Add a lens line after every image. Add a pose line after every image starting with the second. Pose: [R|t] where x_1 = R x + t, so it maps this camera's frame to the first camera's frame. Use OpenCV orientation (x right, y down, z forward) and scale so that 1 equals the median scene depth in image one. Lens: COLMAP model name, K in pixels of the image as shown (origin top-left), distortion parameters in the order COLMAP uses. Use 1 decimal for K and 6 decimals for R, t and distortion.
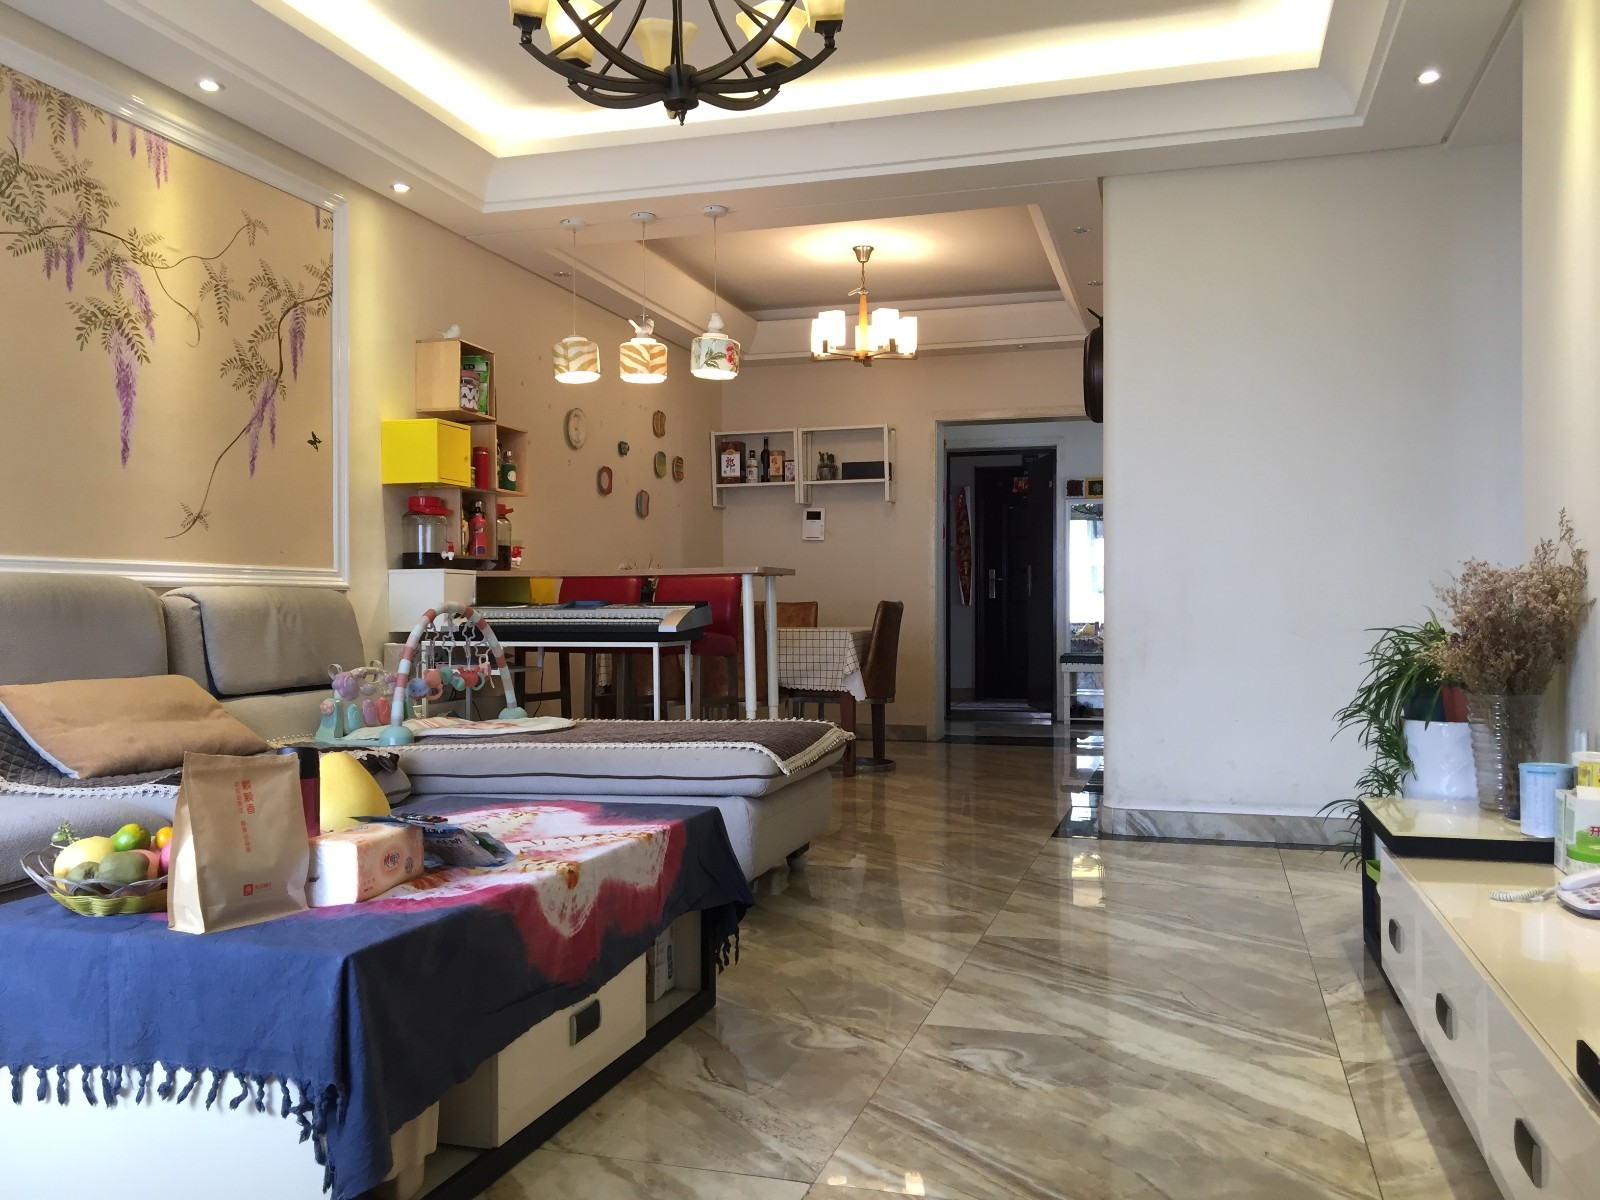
lens RADIAL K [[1347.9, 0, 789.0], [0, 1347.9, 600.9], [0, 0, 1]] dist [-0.008553, 0.004439]
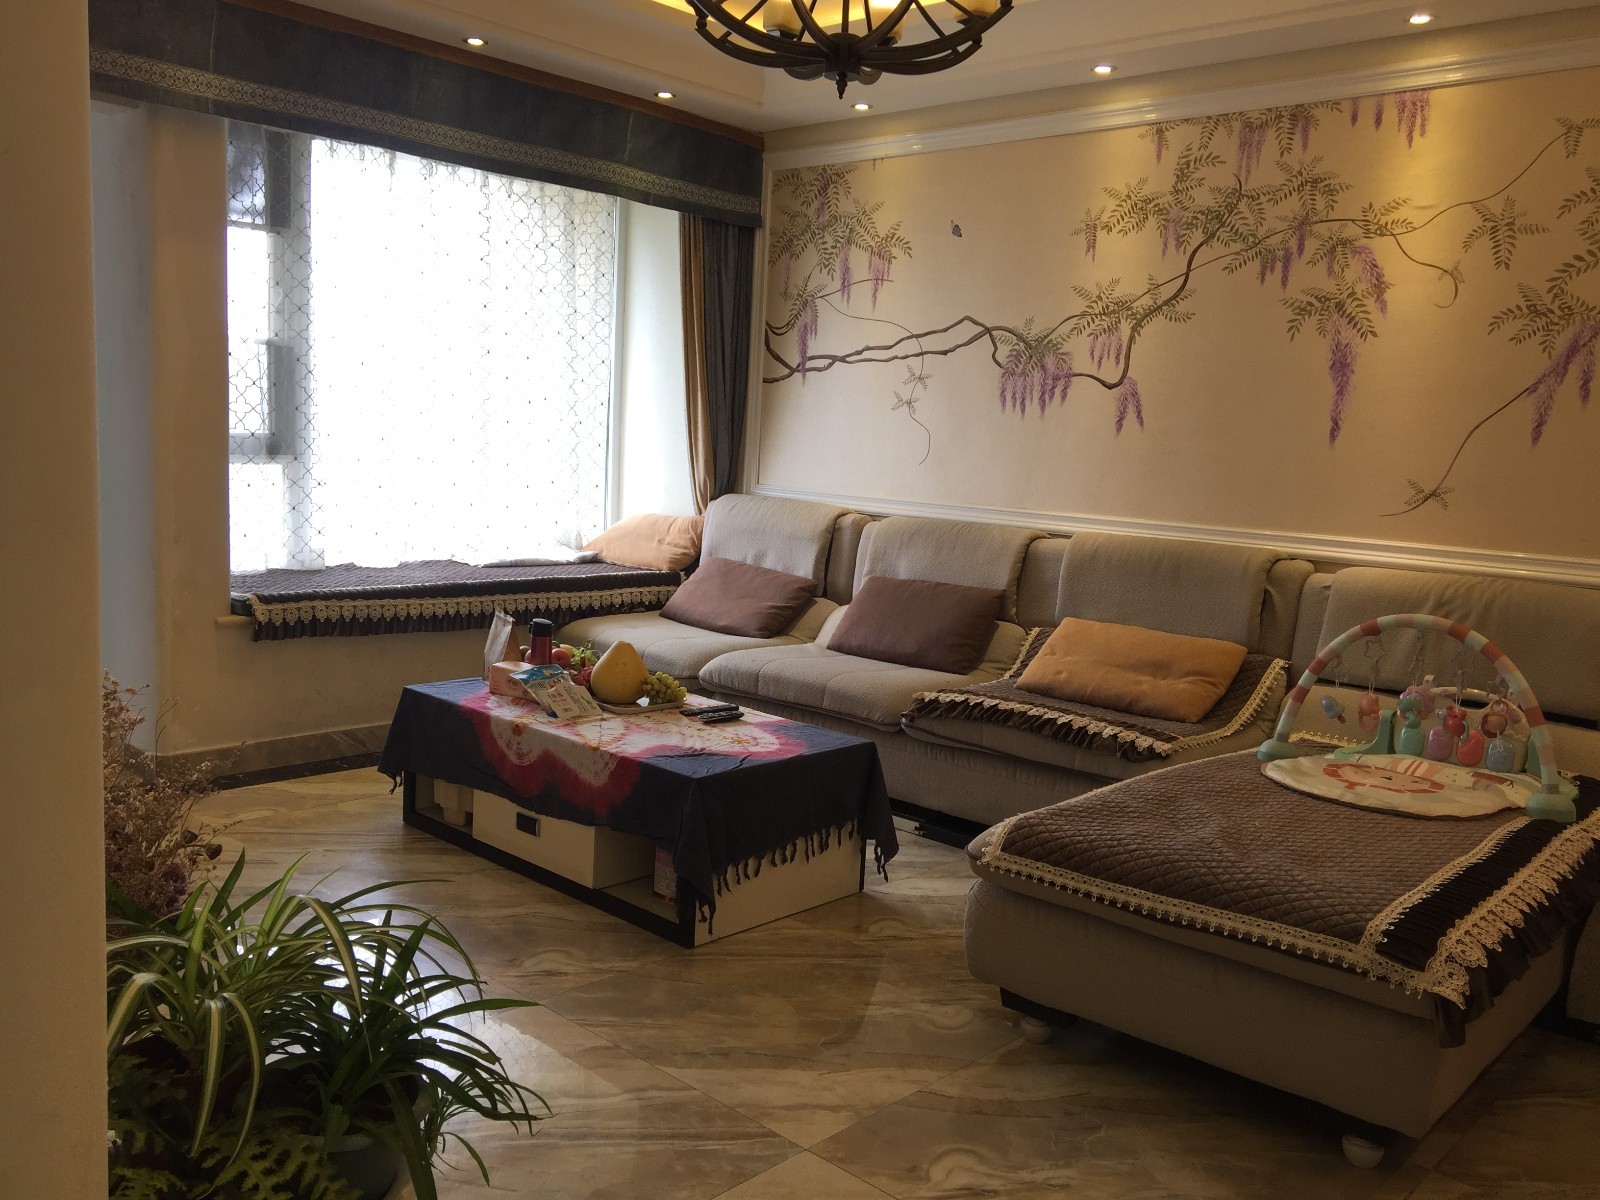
lens RADIAL K [[1347.9, 0, 788.0], [0, 1347.9, 601.4], [0, 0, 1]] dist [-0.008553, 0.004439]
pose [[-0.443498, 0.101476, -0.890512, 0.632281], [-0.038177, 0.990529, 0.131886, -0.102013], [0.895462, 0.092488, -0.435424, 1.094884]]
